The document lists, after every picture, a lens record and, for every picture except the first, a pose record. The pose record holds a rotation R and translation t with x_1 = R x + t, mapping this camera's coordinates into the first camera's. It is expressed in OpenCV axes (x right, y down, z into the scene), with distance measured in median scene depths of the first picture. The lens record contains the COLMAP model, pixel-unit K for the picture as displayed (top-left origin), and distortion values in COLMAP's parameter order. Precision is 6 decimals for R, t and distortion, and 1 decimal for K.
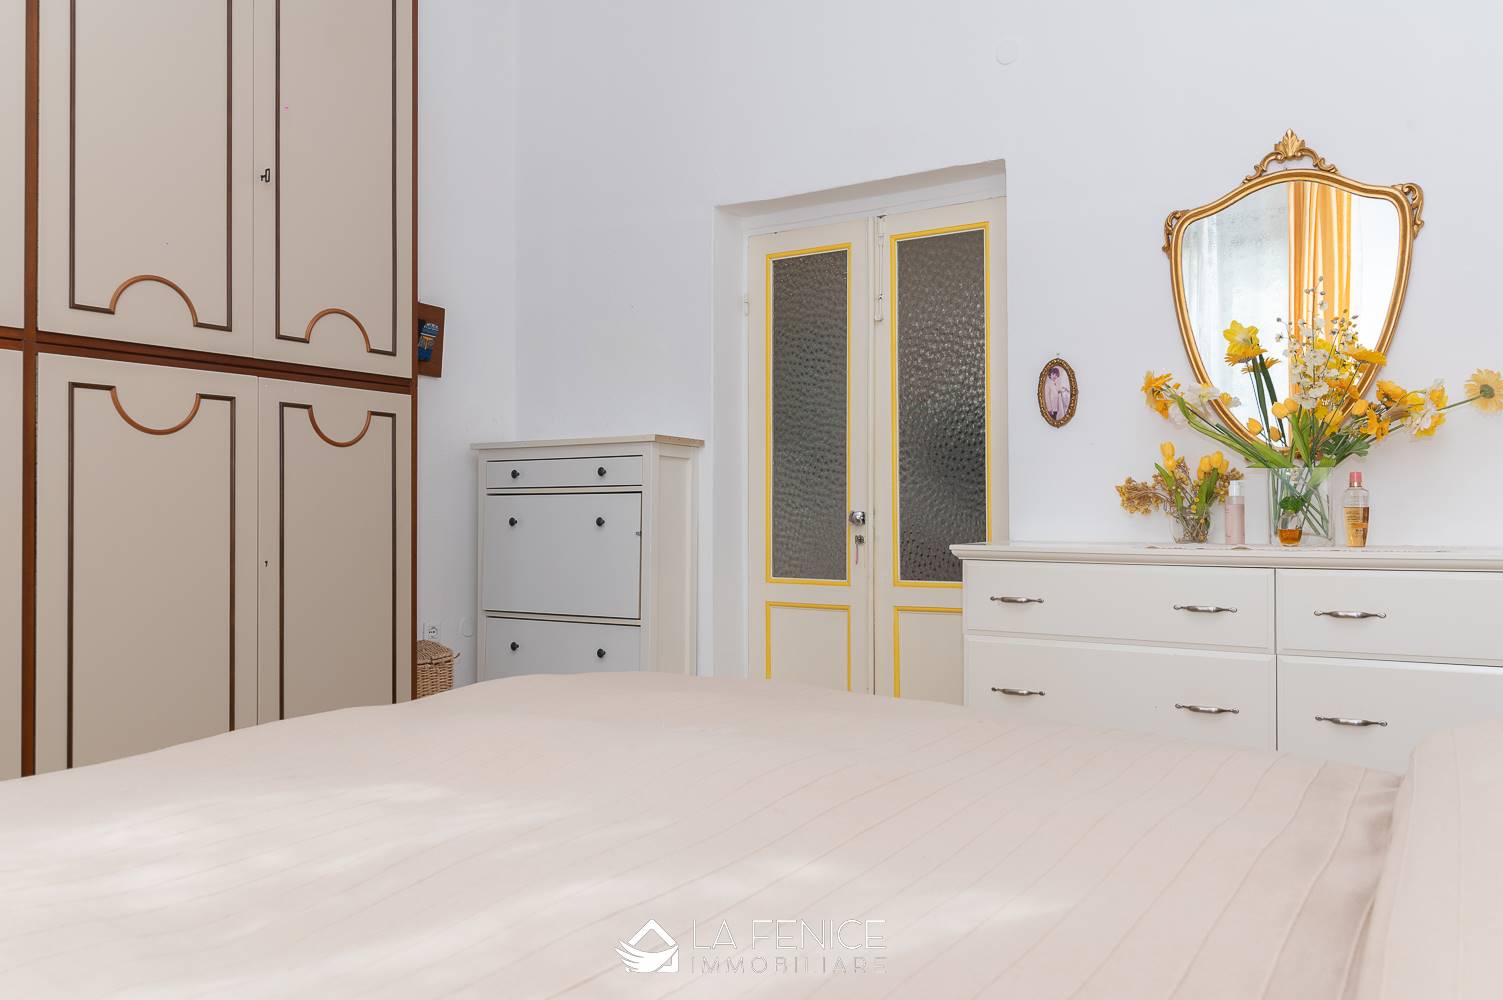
lens RADIAL K [[1135.3, 0, 730.5], [0, 1135.3, 499.9], [0, 0, 1]] dist [-0.004263, -0.013930]
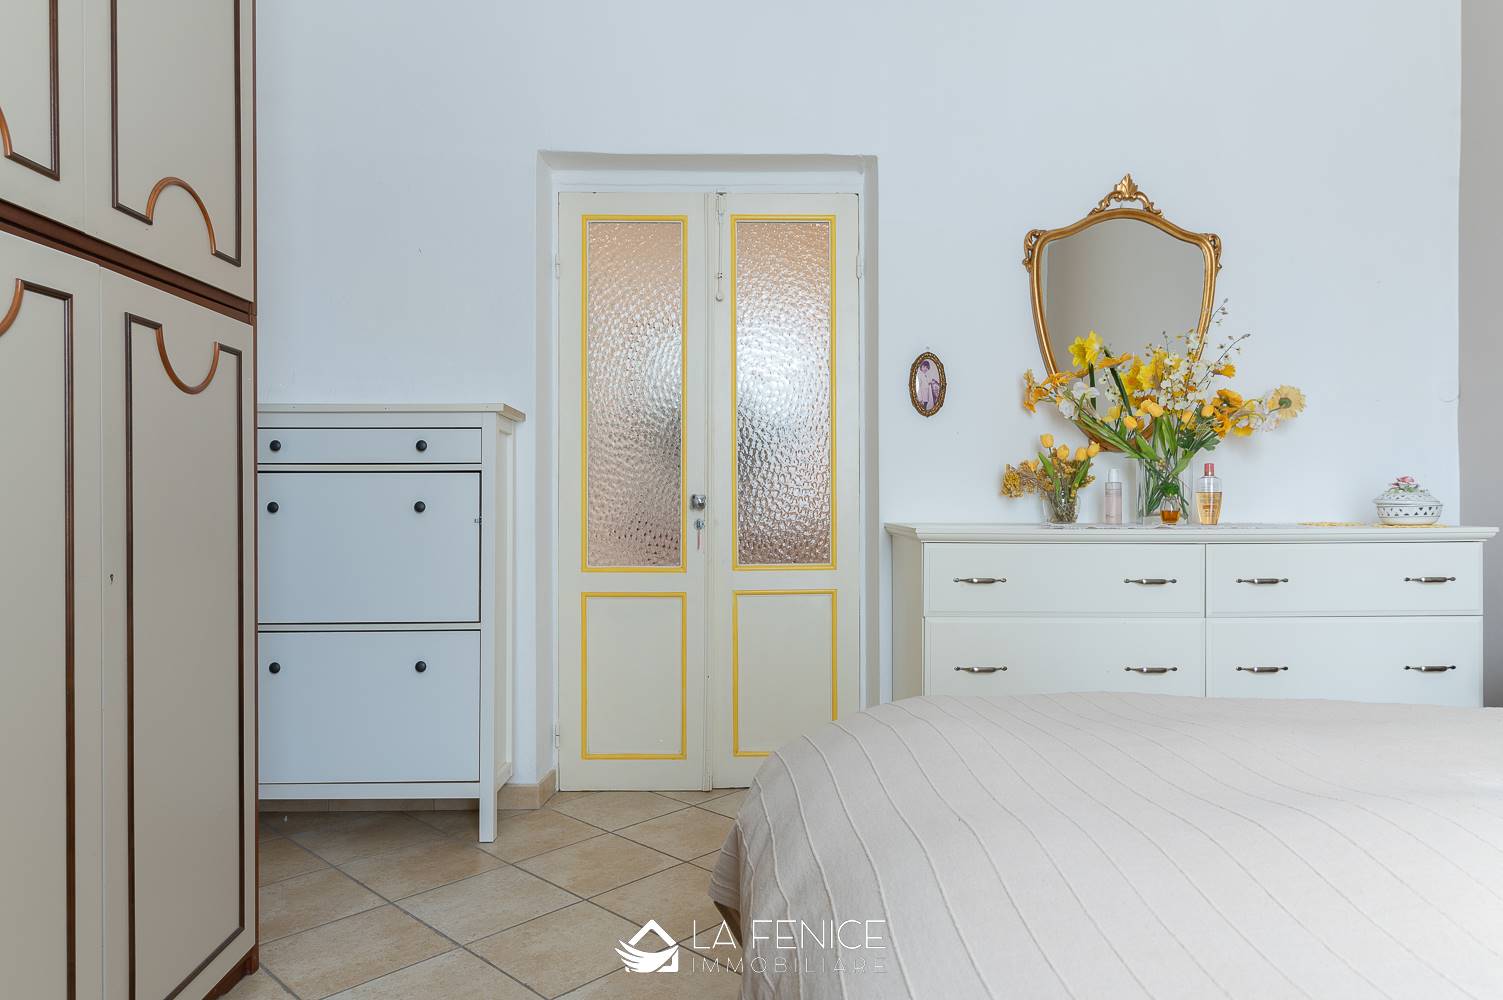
lens RADIAL K [[950.8, 0, 581.4], [0, 950.8, 496.3], [0, 0, 1]] dist [-0.002668, 0.023093]
pose [[0.825362, 0.001491, 0.564602, -0.505818], [-0.007500, 0.999937, 0.008322, 0.006428], [-0.564555, -0.011103, 0.825321, 0.457834]]
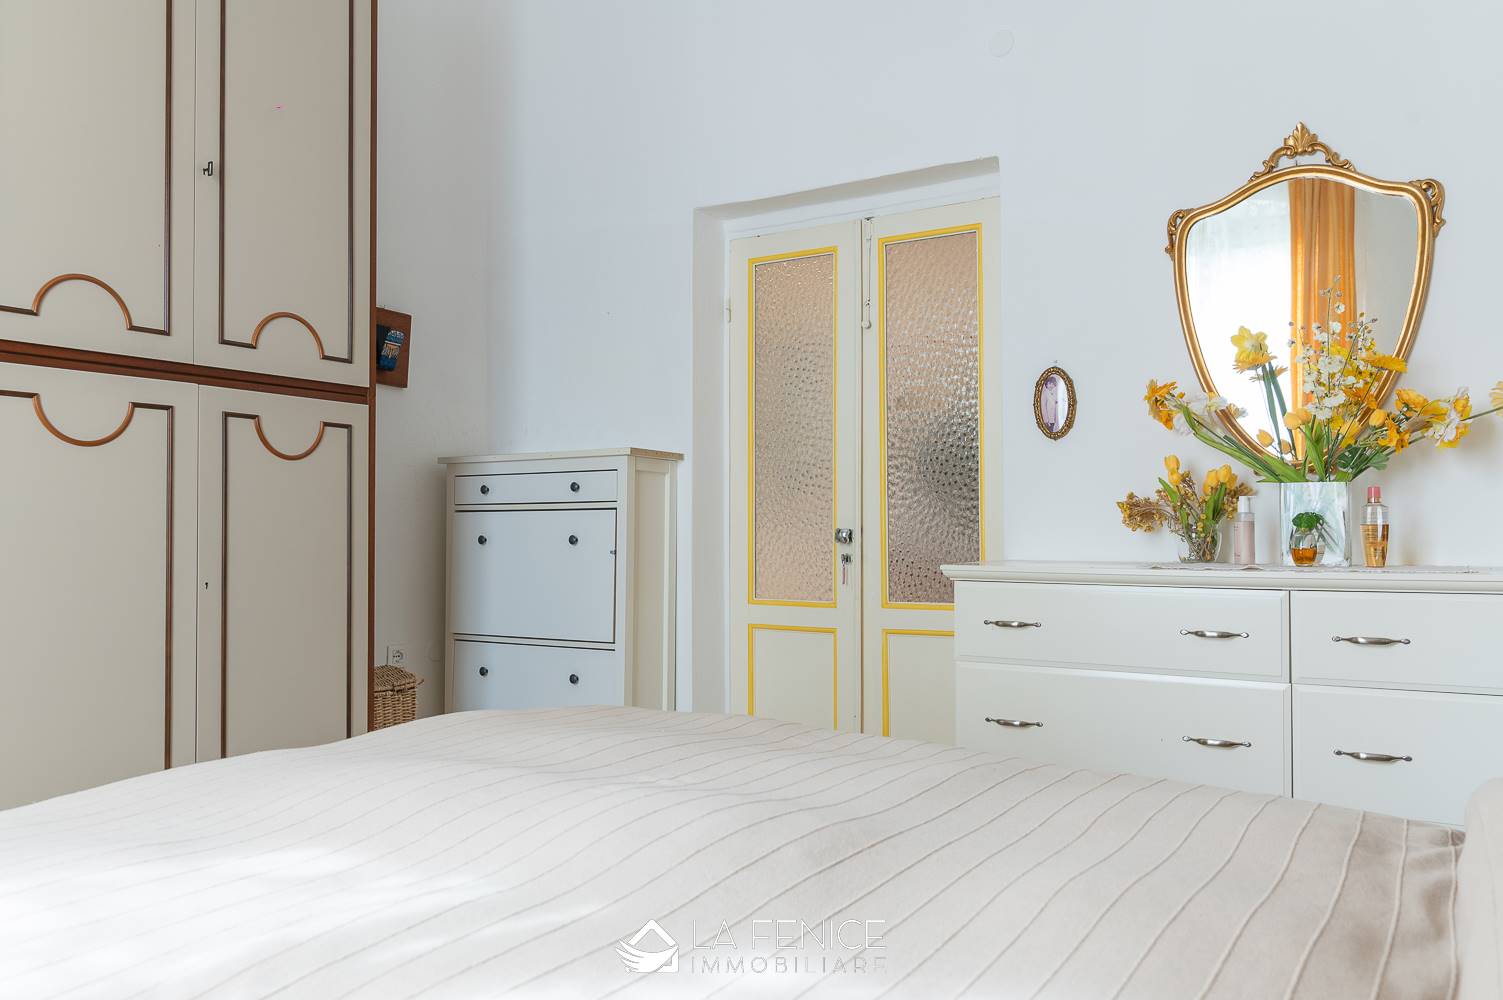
lens RADIAL K [[1127.6, 0, 748.2], [0, 1127.6, 507.4], [0, 0, 1]] dist [-0.003365, -0.007325]
pose [[0.999811, -0.000178, 0.019429, 0.015979], [0.000327, 0.999971, -0.007667, -0.000606], [-0.019427, 0.007672, 0.999782, 0.071323]]
